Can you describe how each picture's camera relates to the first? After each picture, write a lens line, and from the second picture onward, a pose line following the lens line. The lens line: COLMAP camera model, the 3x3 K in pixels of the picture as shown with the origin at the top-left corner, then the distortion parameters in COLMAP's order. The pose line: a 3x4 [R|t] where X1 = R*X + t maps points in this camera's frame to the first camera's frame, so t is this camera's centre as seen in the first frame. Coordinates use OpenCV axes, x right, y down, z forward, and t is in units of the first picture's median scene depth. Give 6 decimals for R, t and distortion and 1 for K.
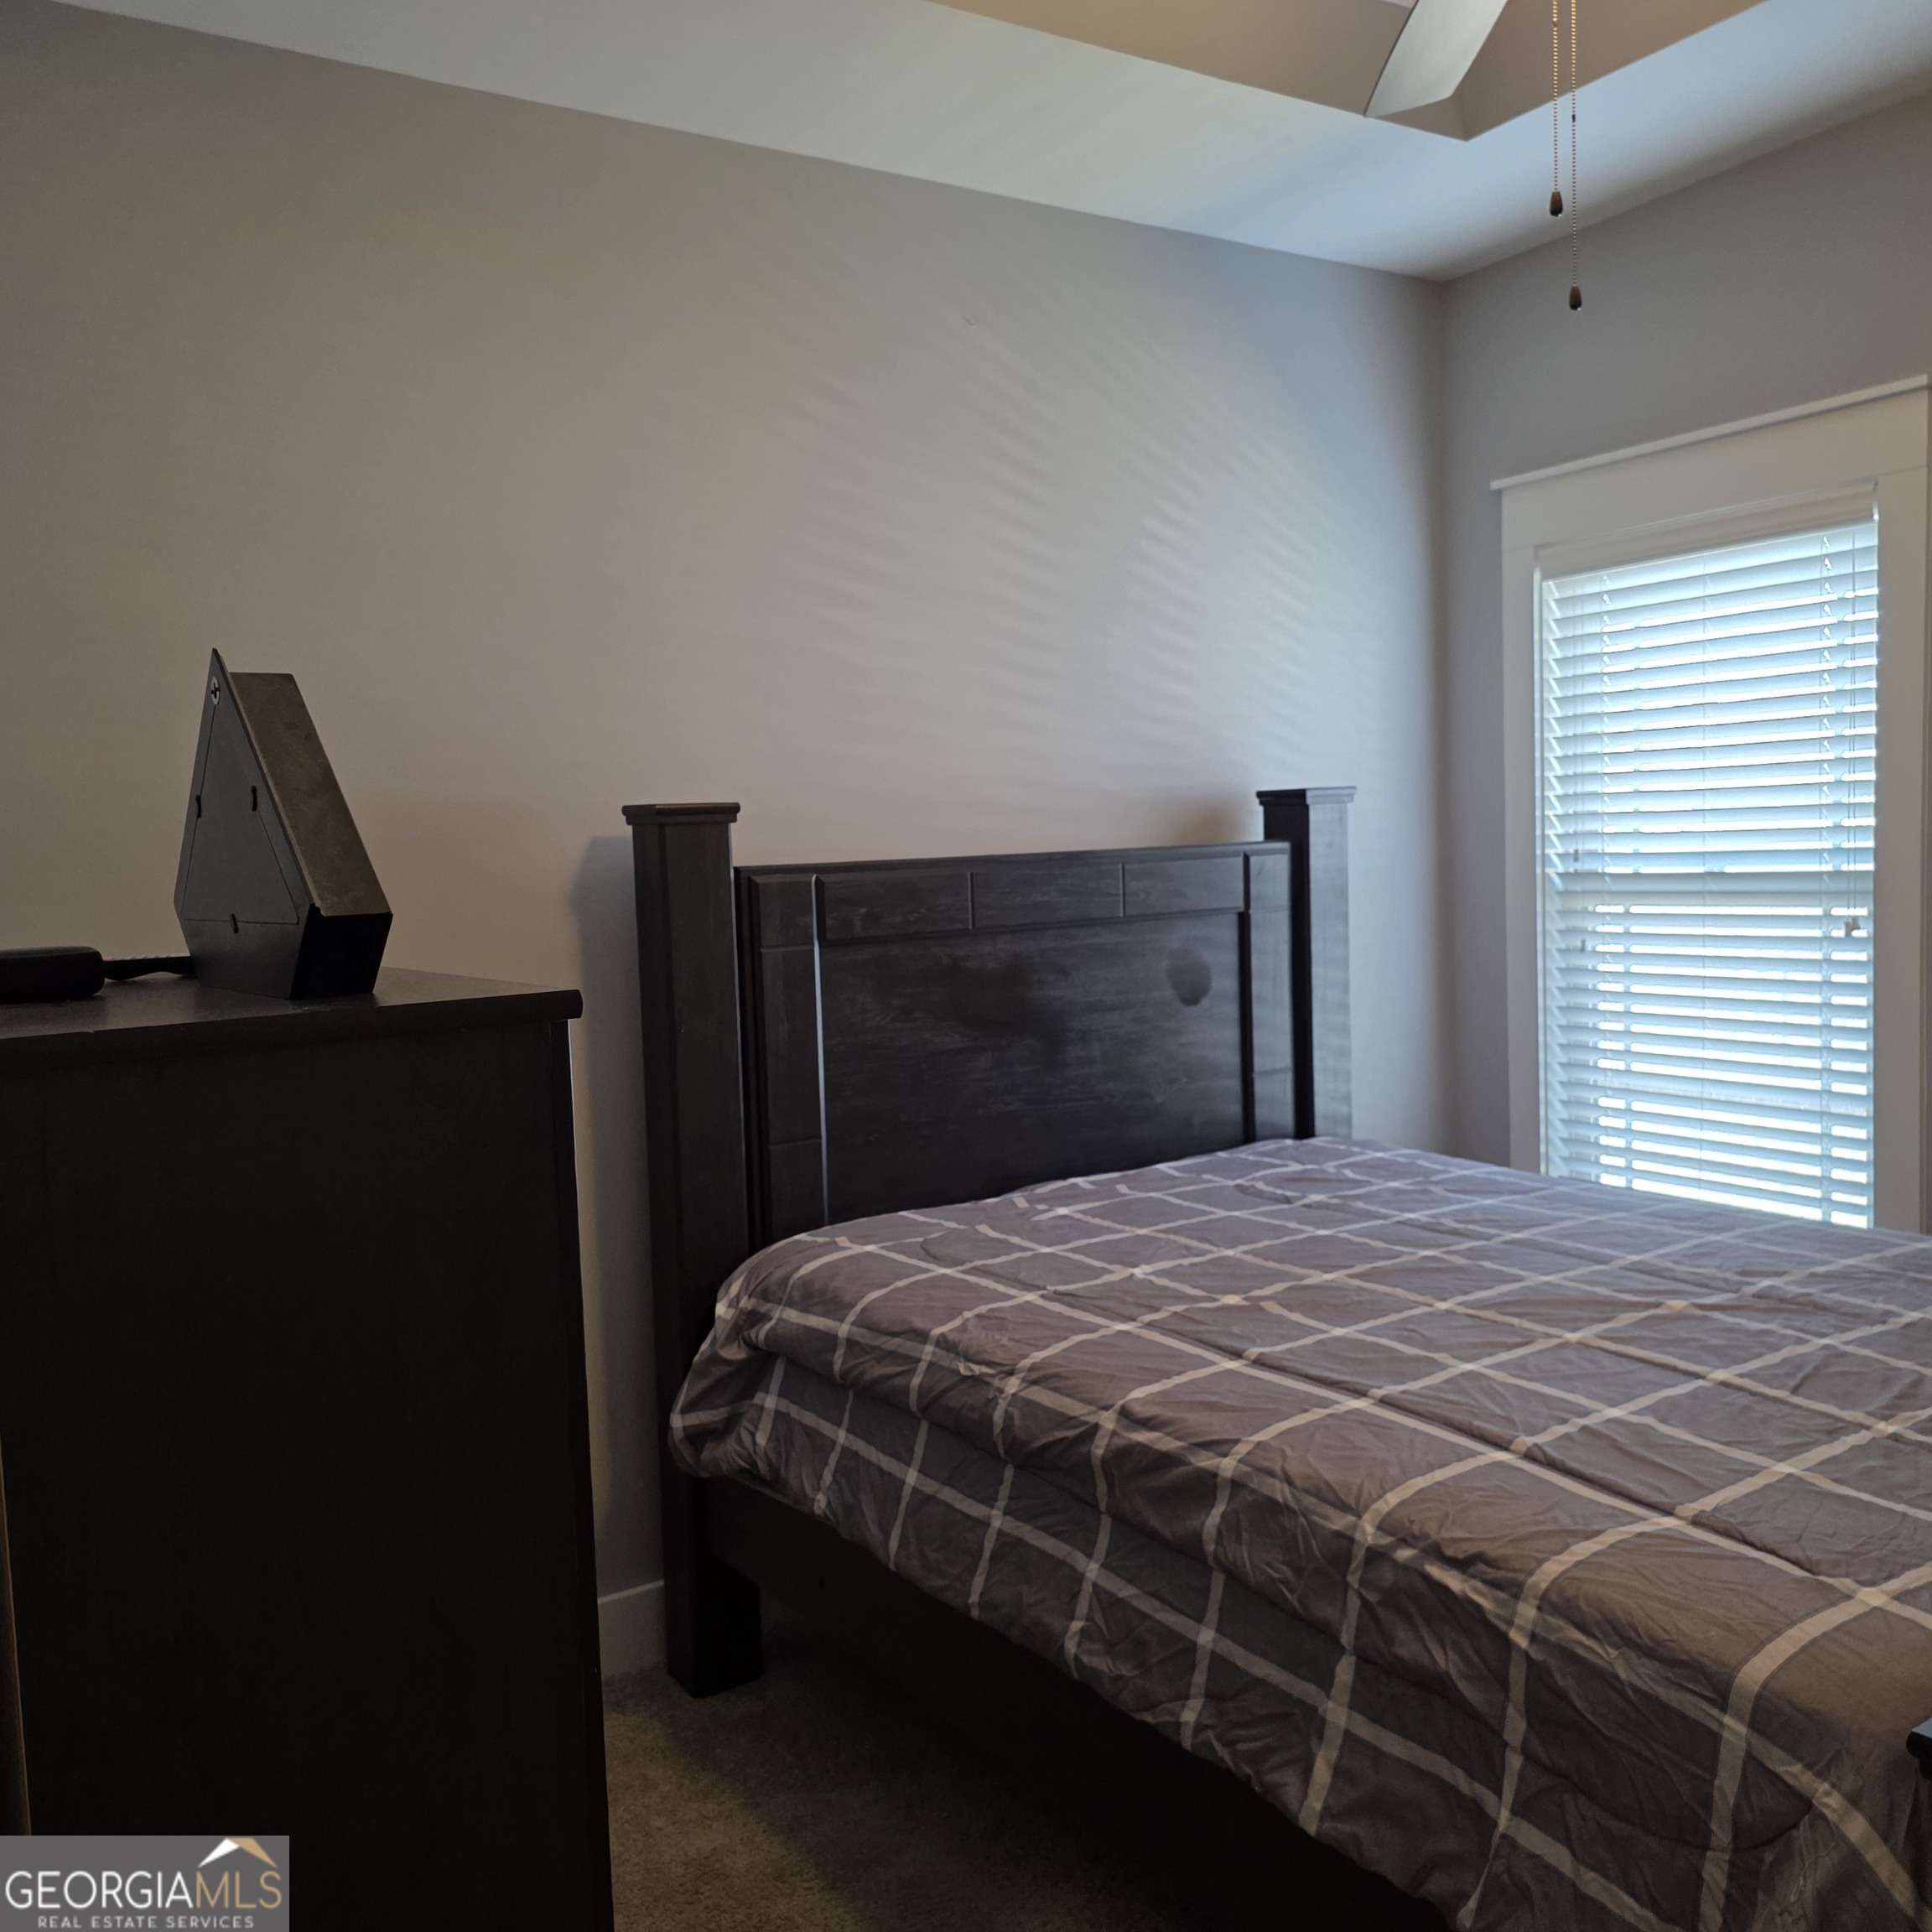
lens RADIAL K [[1741.5, 0, 966.0], [0, 1741.5, 966.0], [0, 0, 1]] dist [0.074248, 0.009860]
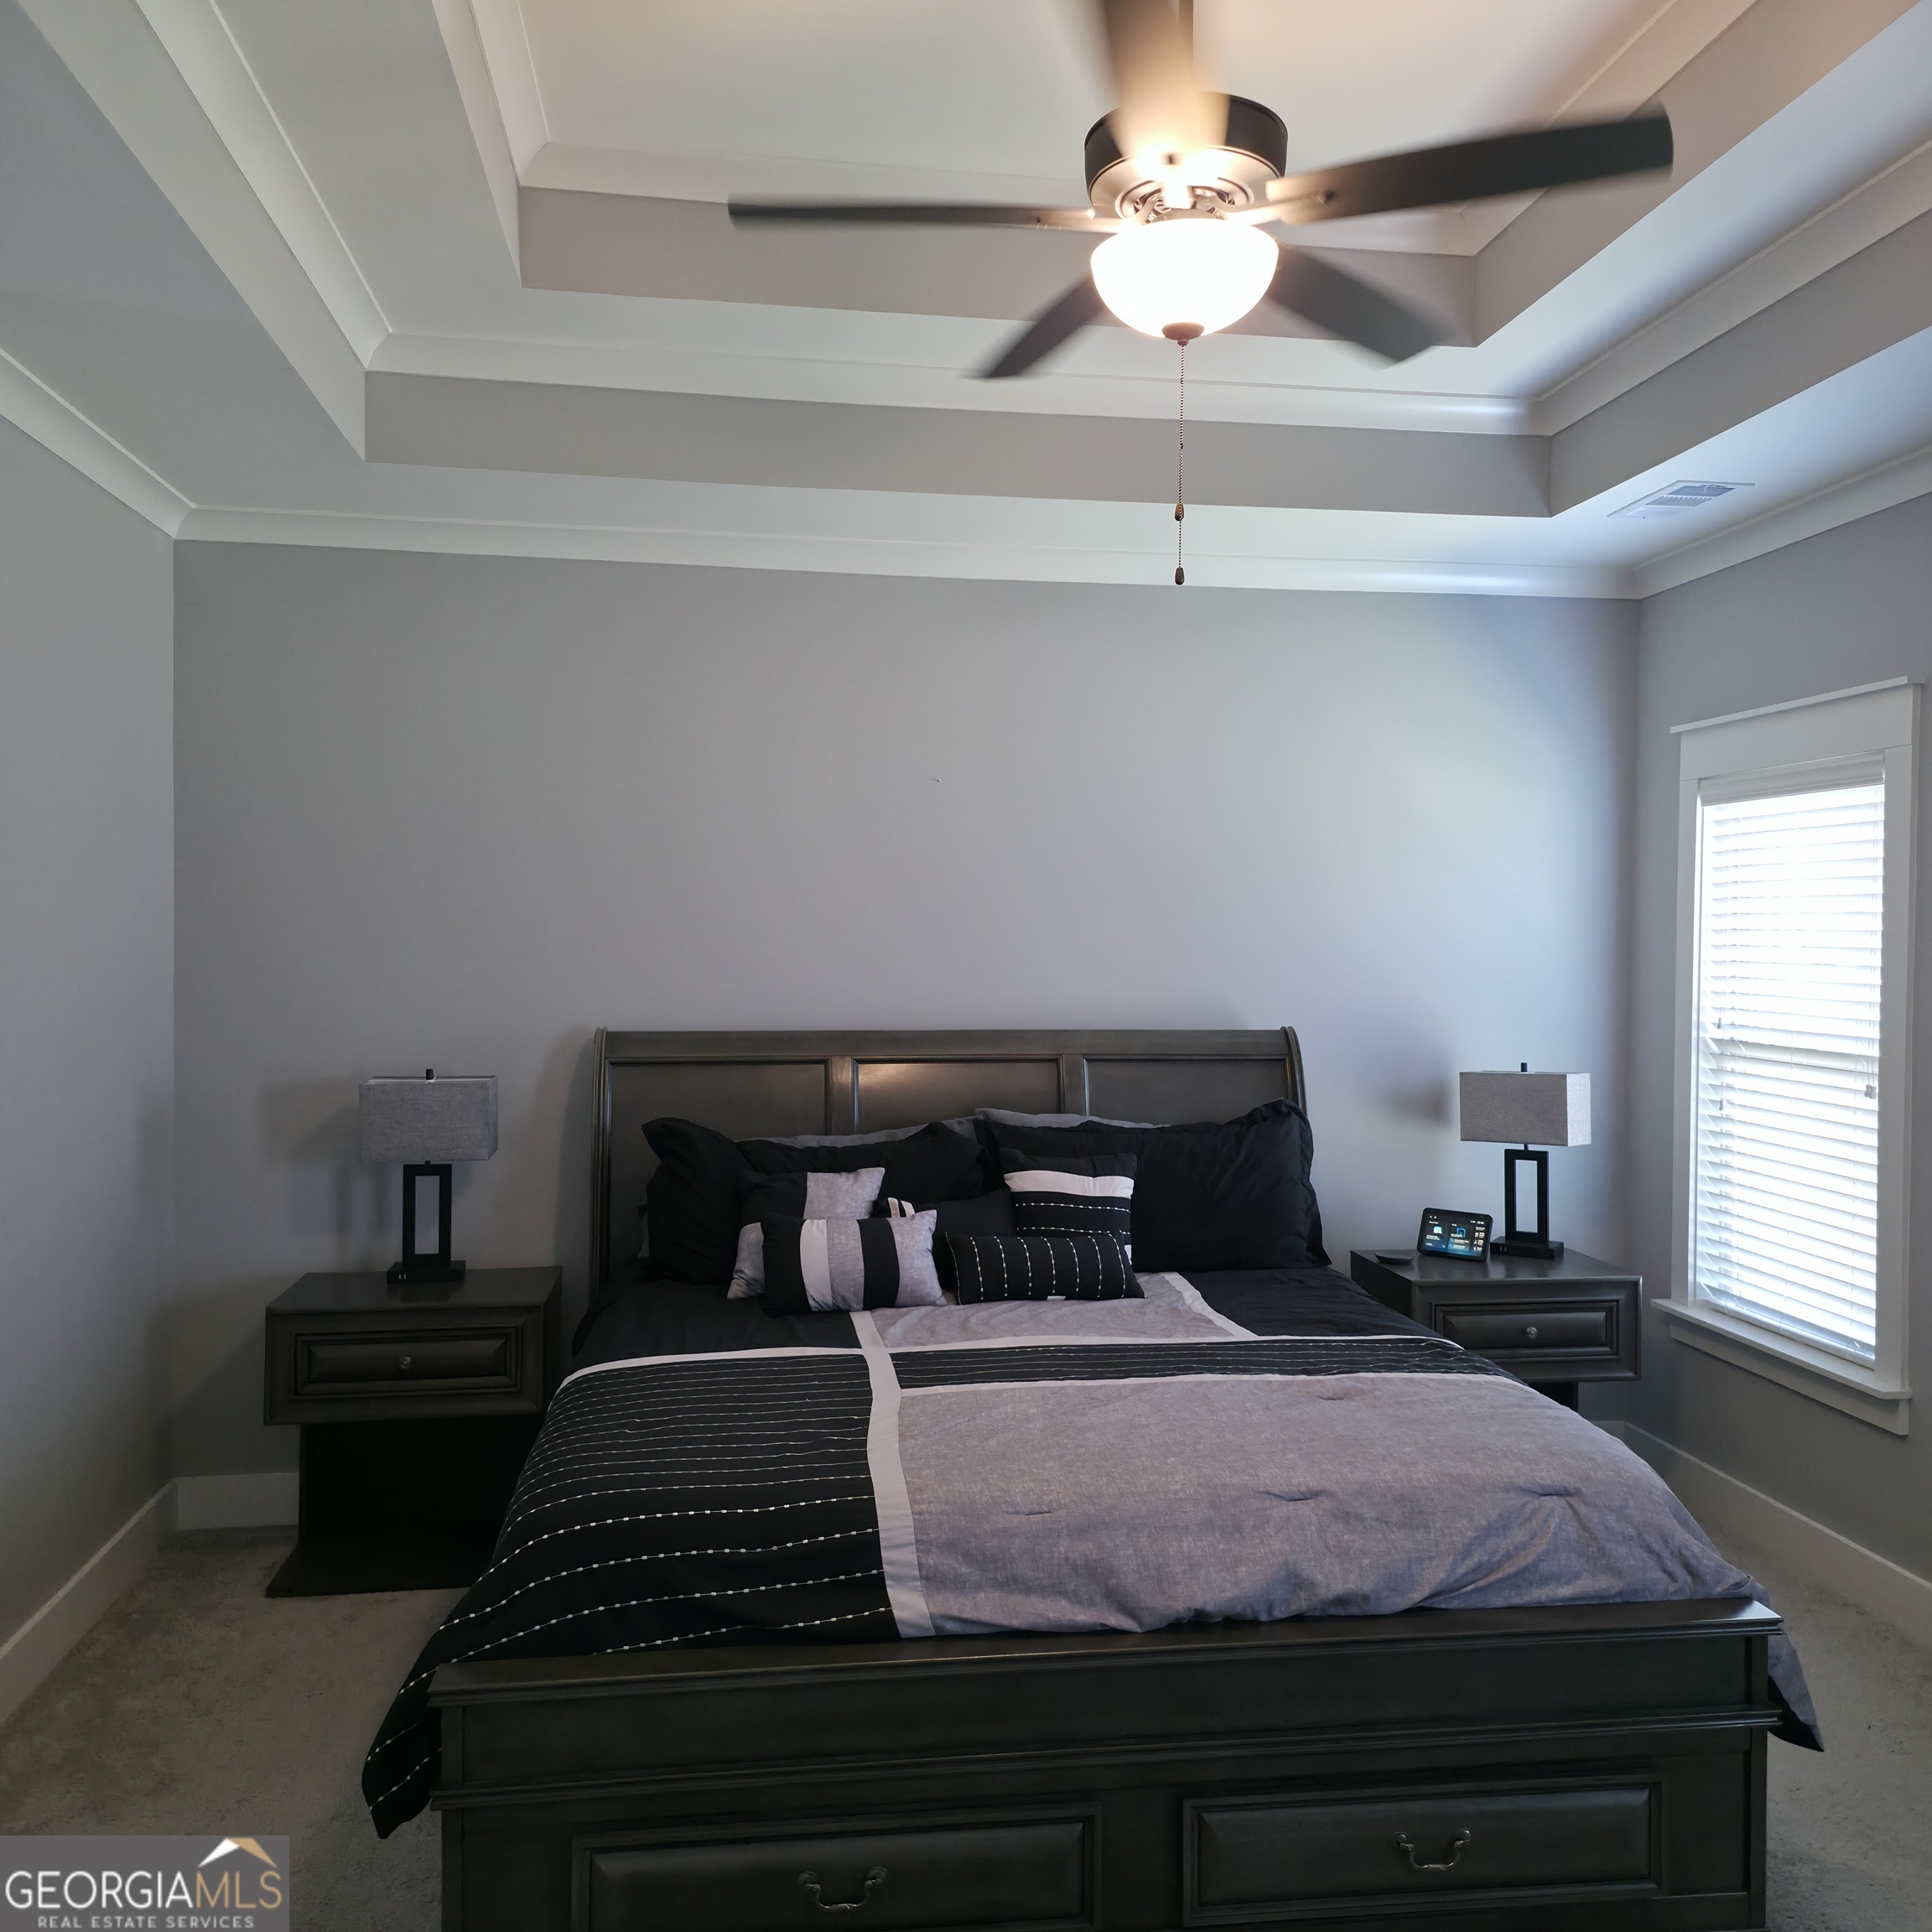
lens RADIAL K [[1741.5, 0, 966.0], [0, 1741.5, 966.0], [0, 0, 1]] dist [0.074248, 0.009860]
pose [[0.909366, 0.054657, -0.412391, 0.373958], [-0.077385, 0.996254, -0.038602, -0.014878], [0.408736, 0.067016, 0.910189, -0.357249]]
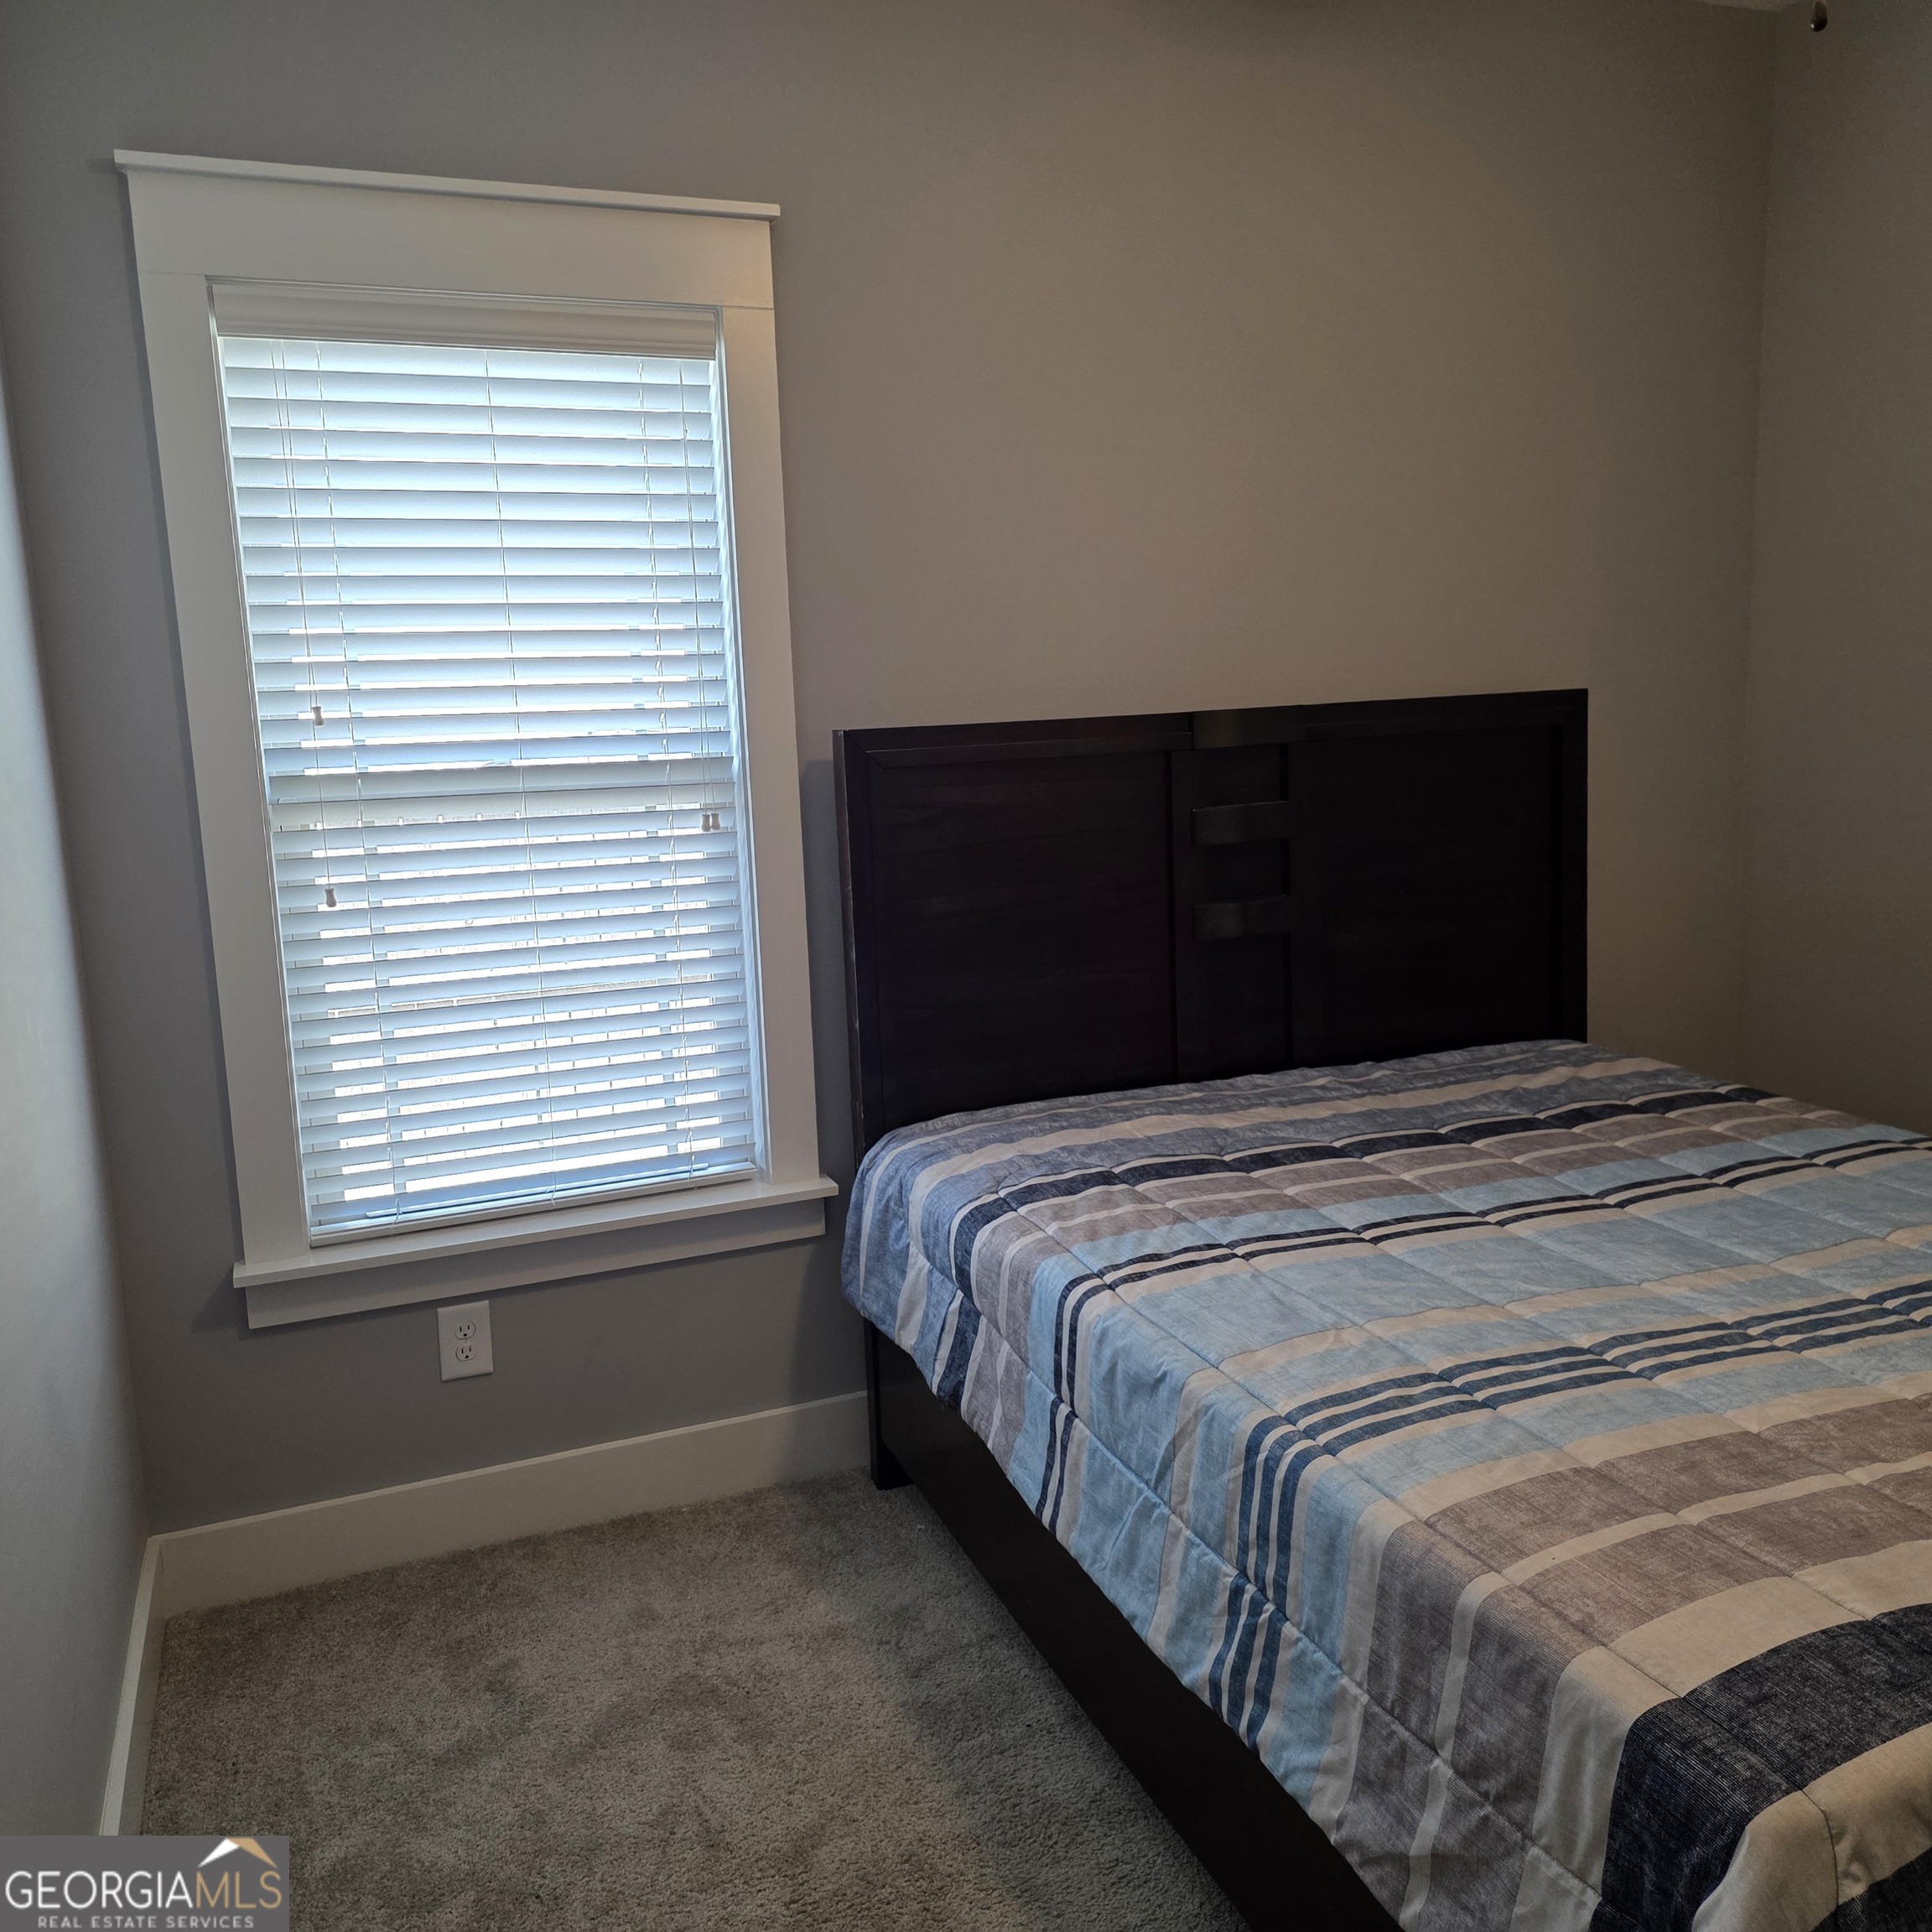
lens RADIAL K [[1741.5, 0, 966.0], [0, 1741.5, 966.0], [0, 0, 1]] dist [0.074248, 0.009860]
pose [[0.187334, -0.134441, 0.973053, -0.304008], [0.105382, 0.987623, 0.116166, -0.032275], [-0.976627, 0.080780, 0.199183, 0.611319]]
